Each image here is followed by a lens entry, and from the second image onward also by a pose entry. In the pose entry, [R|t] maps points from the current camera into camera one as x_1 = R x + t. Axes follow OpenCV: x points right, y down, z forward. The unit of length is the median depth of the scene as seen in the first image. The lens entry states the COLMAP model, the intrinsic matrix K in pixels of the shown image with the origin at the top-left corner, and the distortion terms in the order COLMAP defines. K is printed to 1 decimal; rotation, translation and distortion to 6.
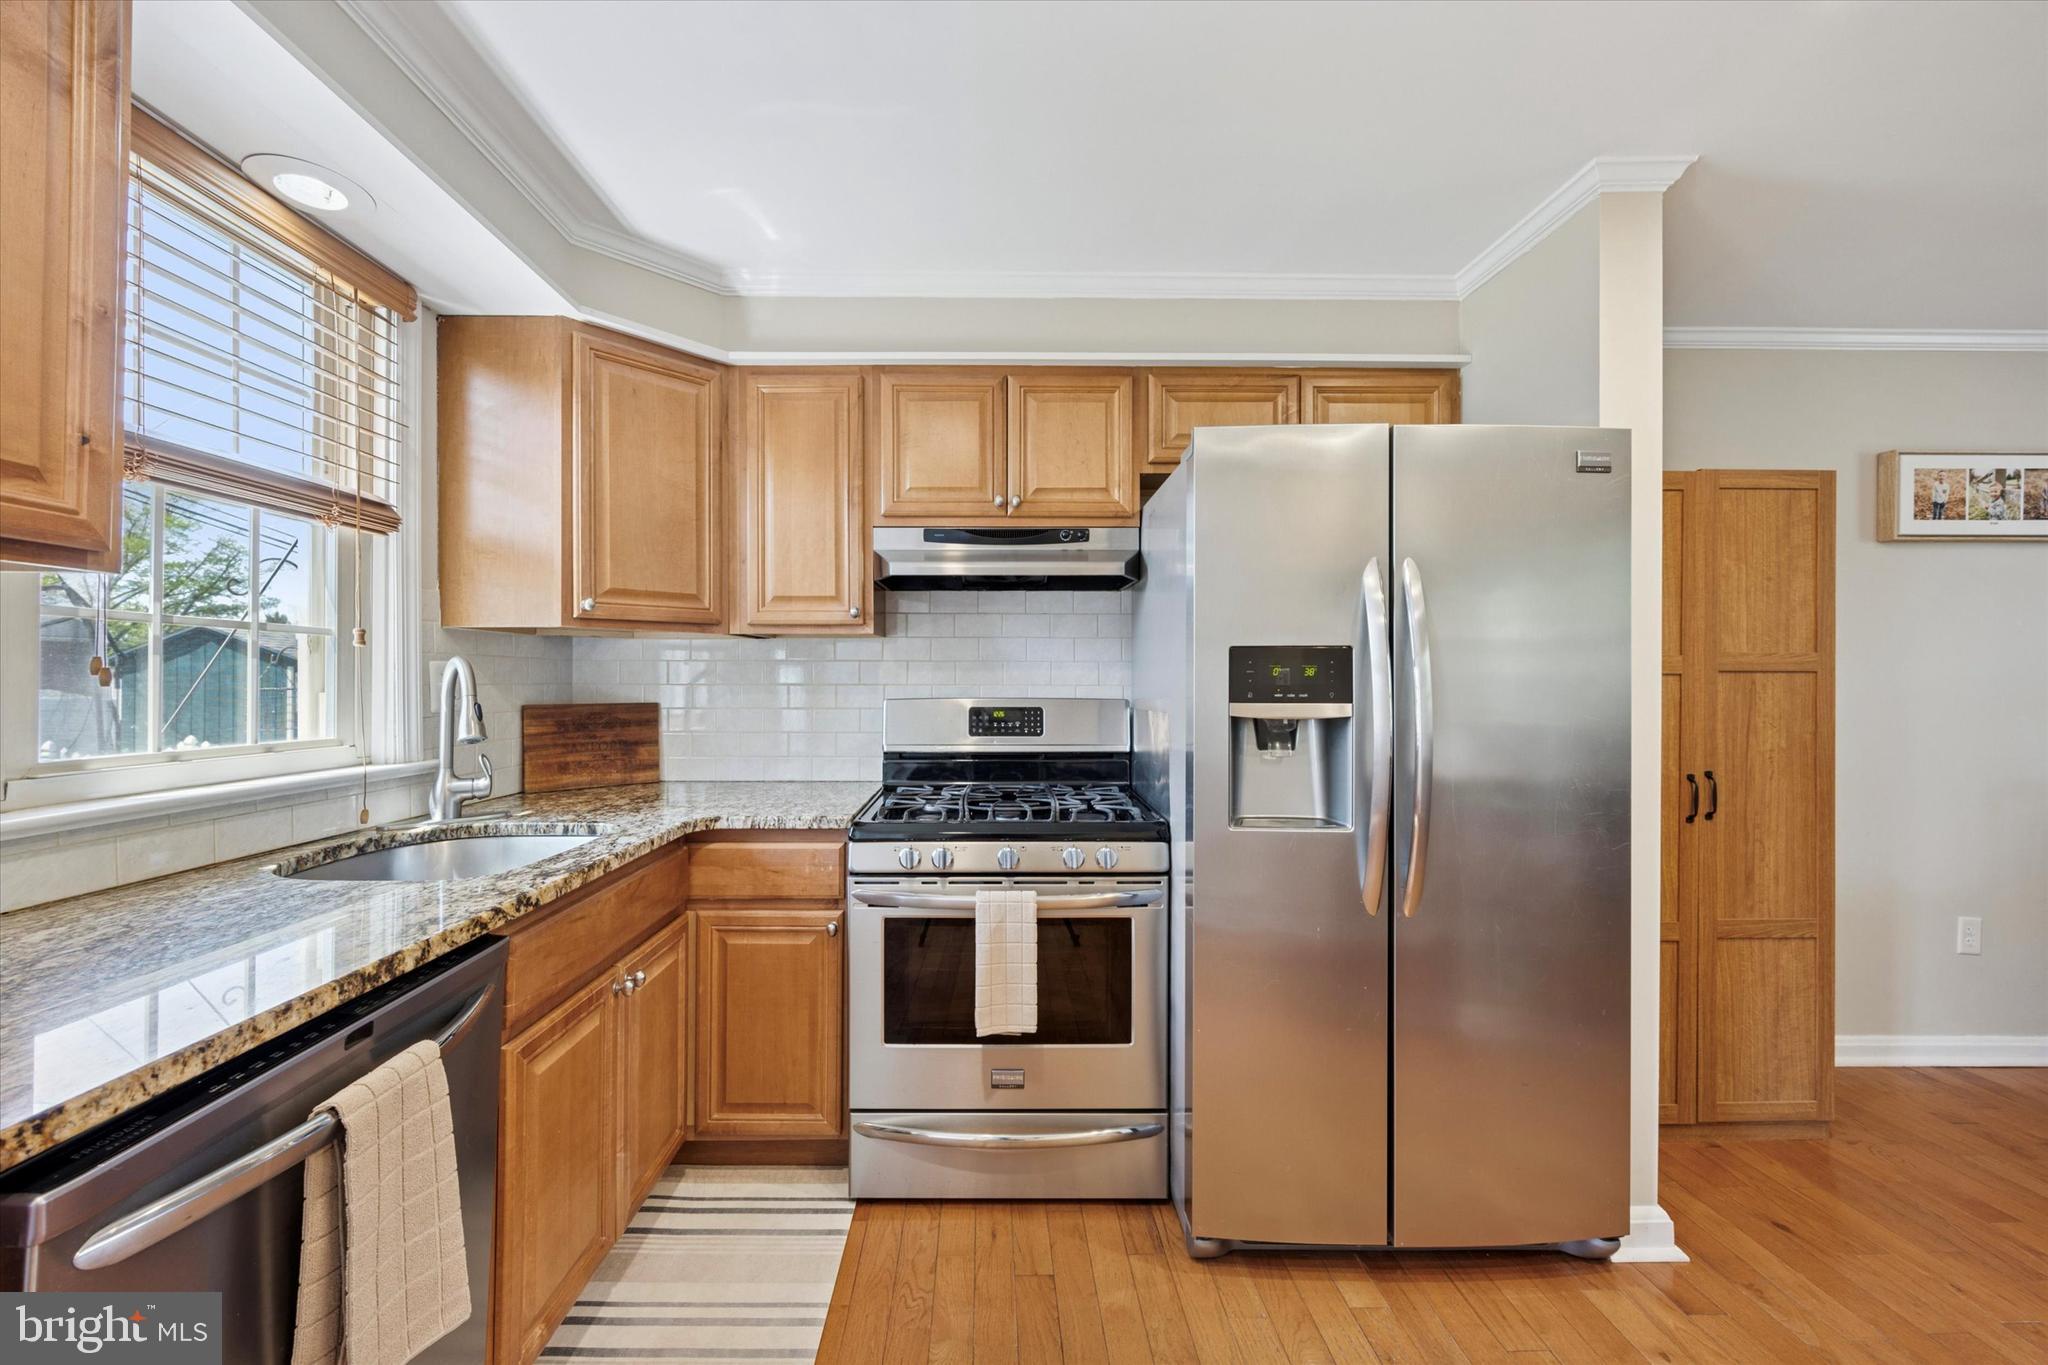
lens RADIAL K [[789.7, 0, 1004.8], [0, 789.7, 674.1], [0, 0, 1]] dist [0.002662, -0.000574]
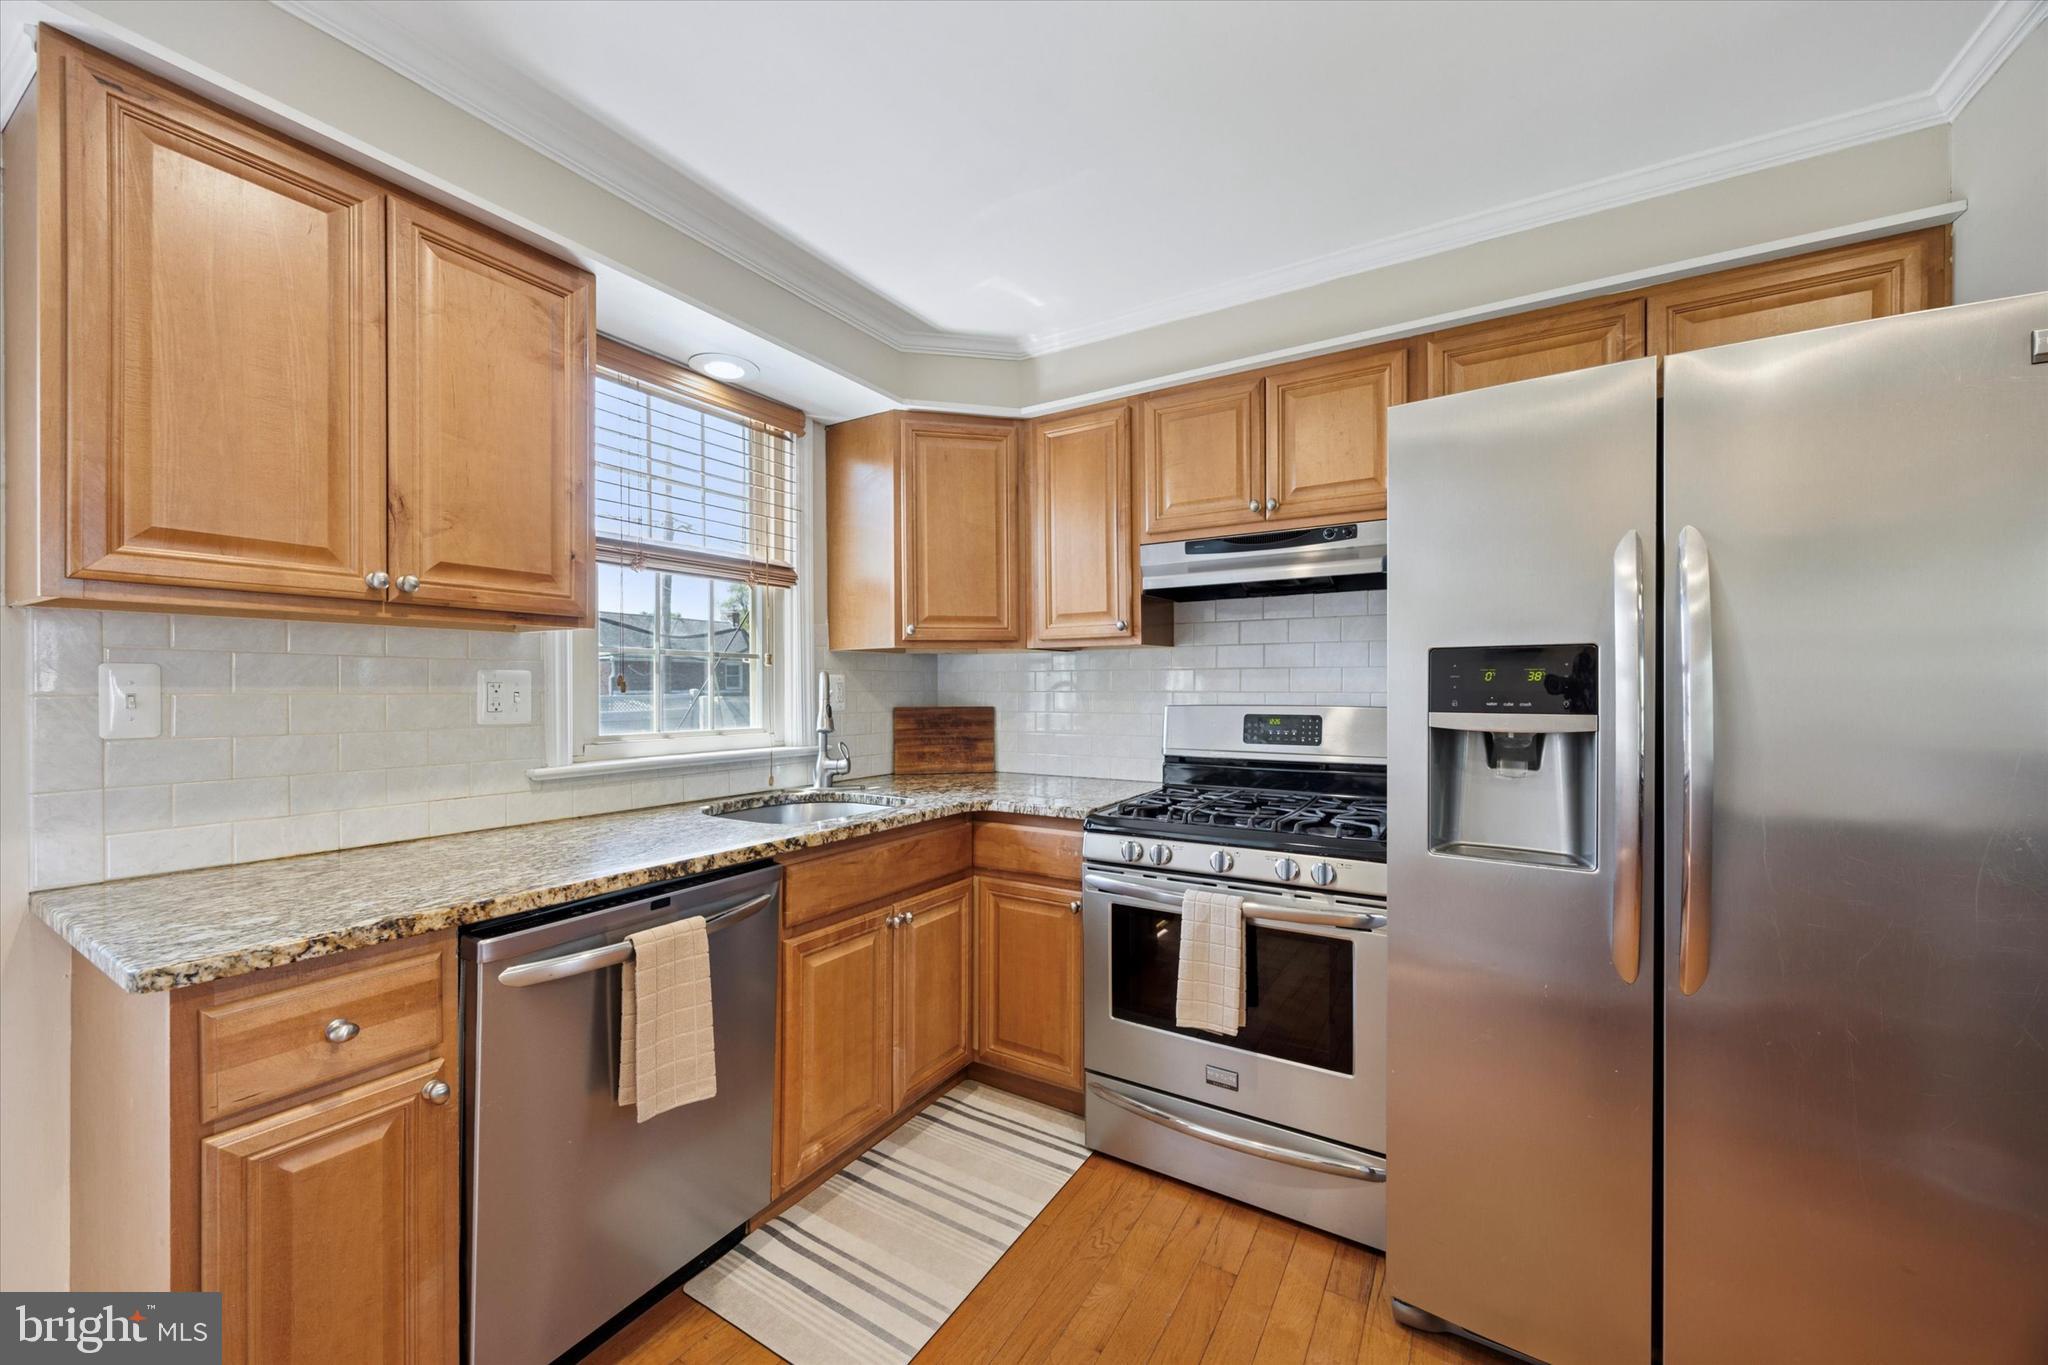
lens RADIAL K [[789.7, 0, 1027.5], [0, 789.7, 690.2], [0, 0, 1]] dist [0.002662, -0.000574]
pose [[0.846920, -0.000948, -0.531719, 0.311909], [0.006556, 0.999941, 0.008660, 0.000770], [0.531680, -0.010820, 0.846876, 0.007123]]
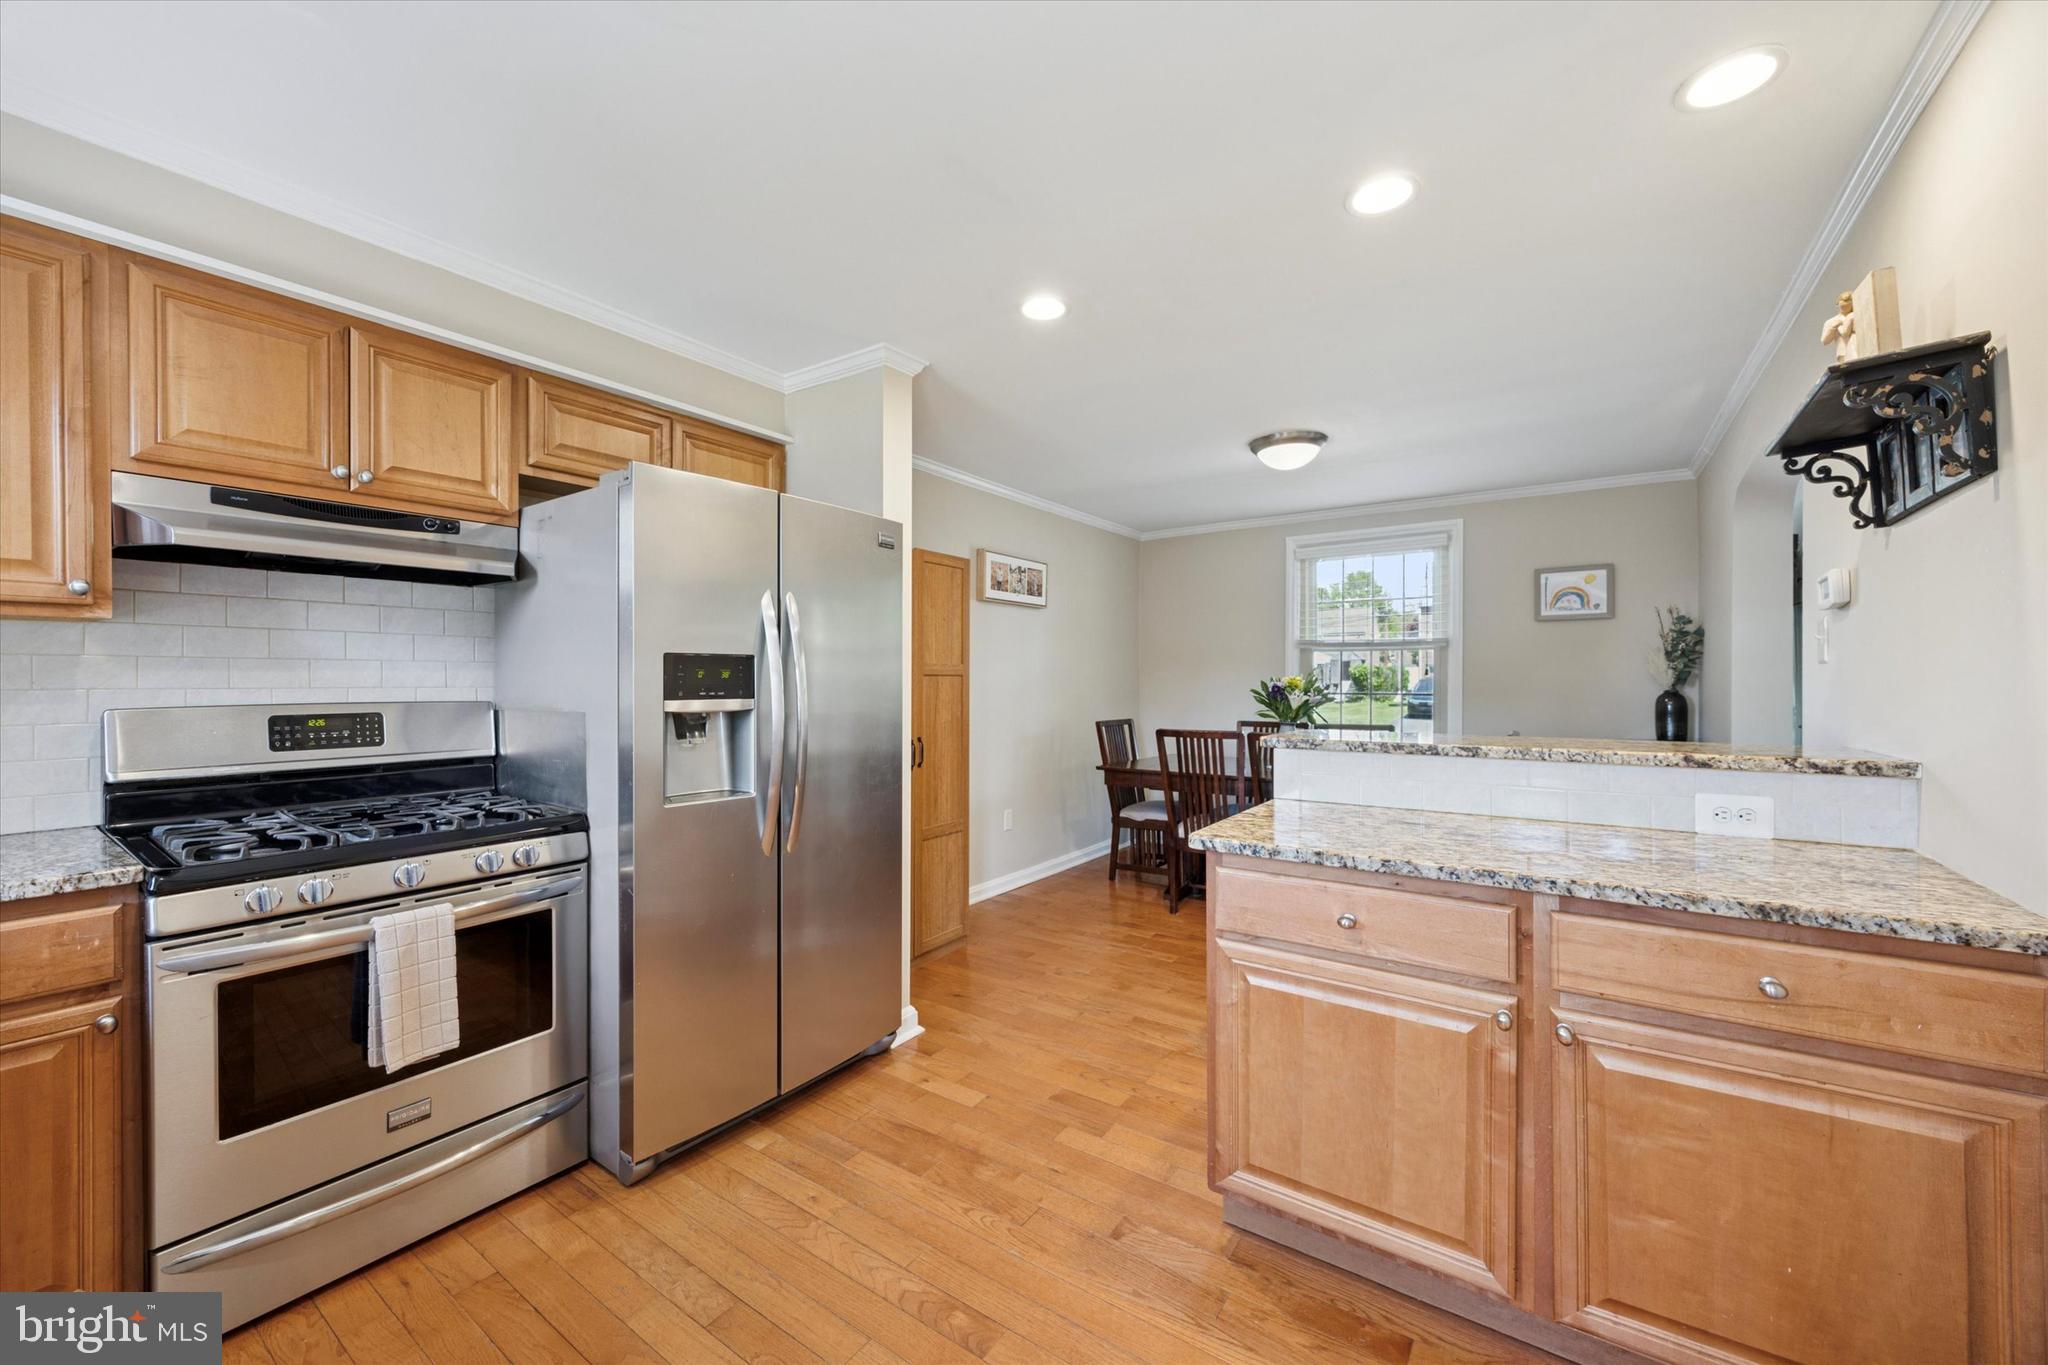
lens RADIAL K [[789.7, 0, 1025.5], [0, 789.7, 678.4], [0, 0, 1]] dist [0.002662, -0.000574]
pose [[0.580114, -0.000122, 0.814535, -0.308028], [-0.003966, 0.999988, 0.002974, -0.002393], [-0.814526, -0.004956, 0.580106, -0.109881]]
